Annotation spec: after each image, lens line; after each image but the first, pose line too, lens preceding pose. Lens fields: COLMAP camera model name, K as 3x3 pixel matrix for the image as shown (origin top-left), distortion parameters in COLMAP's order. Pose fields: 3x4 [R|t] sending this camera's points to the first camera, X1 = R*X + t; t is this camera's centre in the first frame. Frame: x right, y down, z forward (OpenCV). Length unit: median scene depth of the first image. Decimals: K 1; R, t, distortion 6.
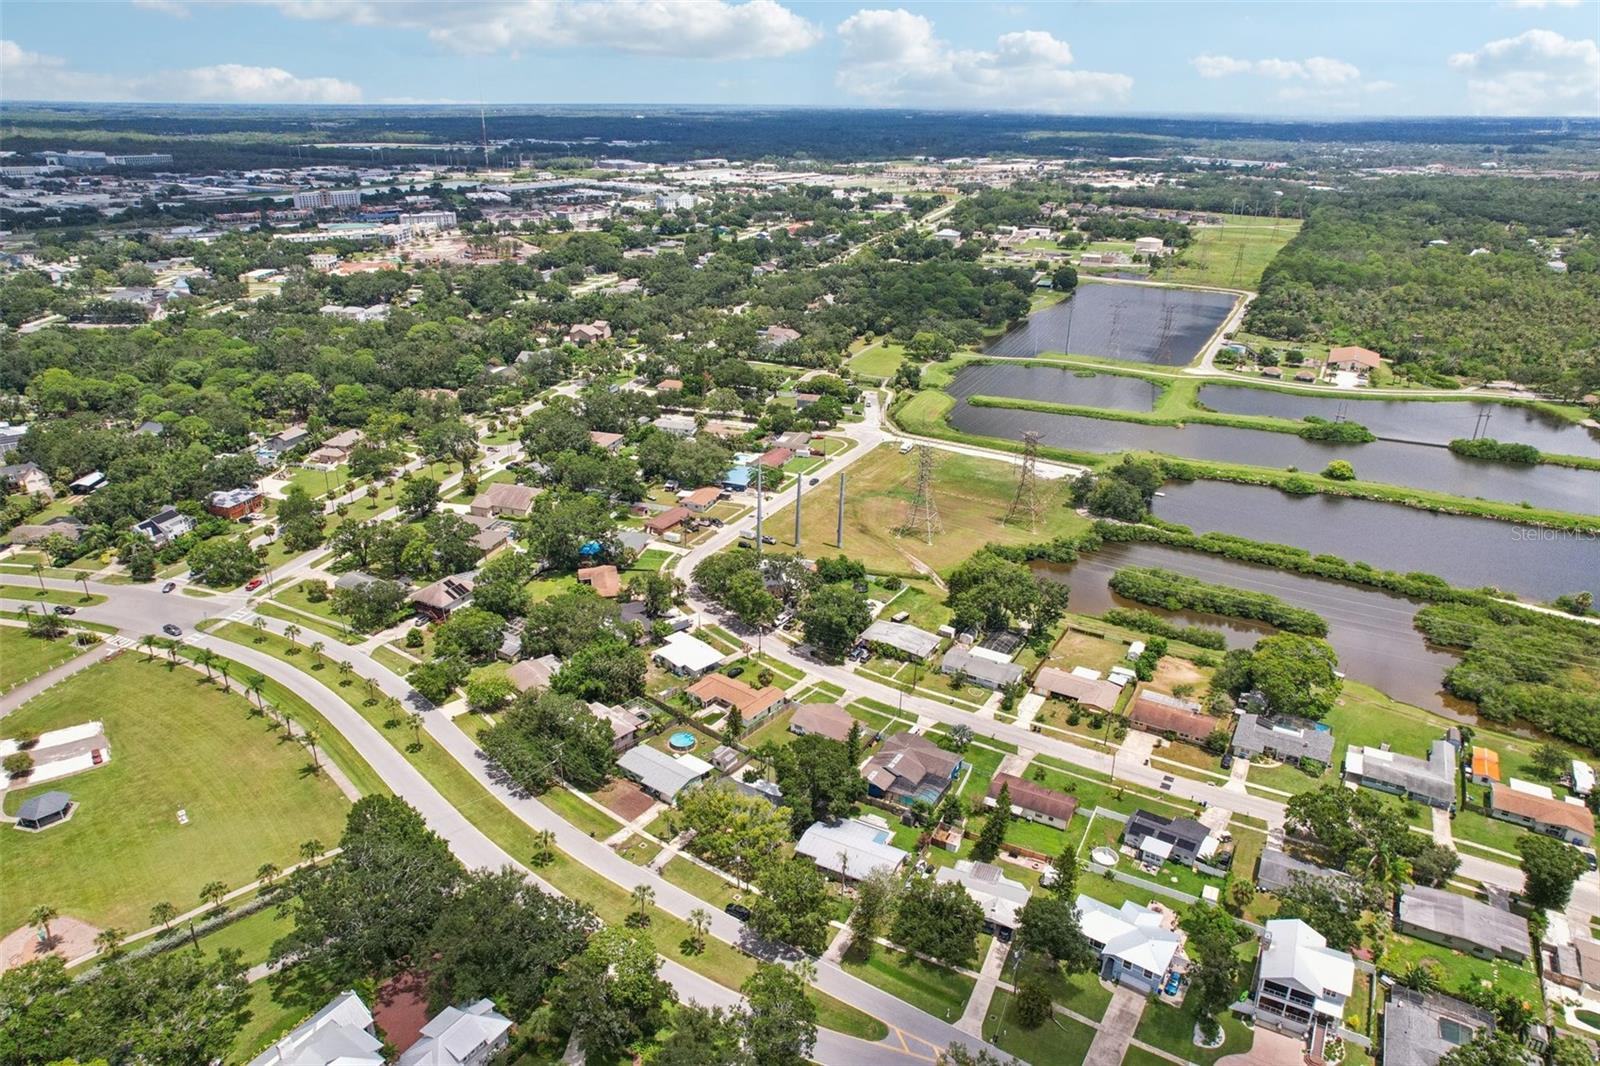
lens RADIAL K [[1038.5, 0, 802.2], [0, 1038.5, 542.6], [0, 0, 1]] dist [-0.062093, 0.051371]
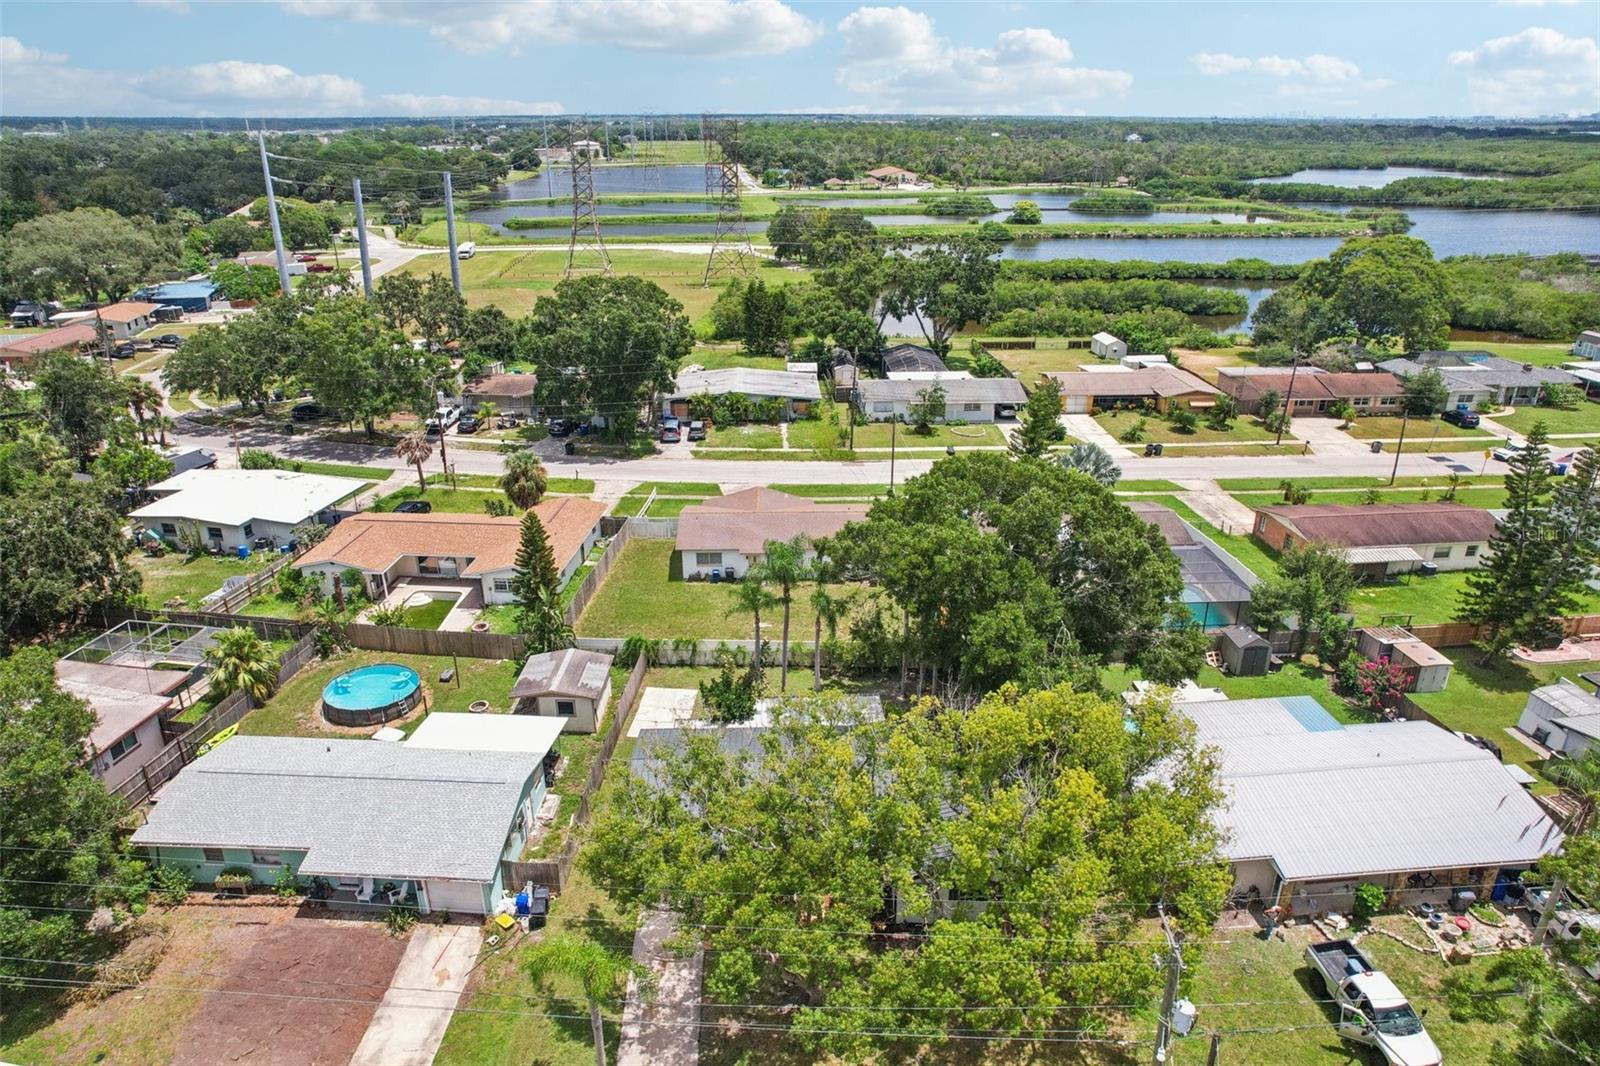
lens RADIAL K [[1036.6, 0, 802.1], [0, 1036.6, 536.4], [0, 0, 1]] dist [-0.078848, 0.074901]
pose [[0.831658, -0.221363, 0.509257, -0.153490], [0.228751, 0.972249, 0.049047, 0.168701], [-0.505982, 0.075703, 0.859215, 0.725832]]
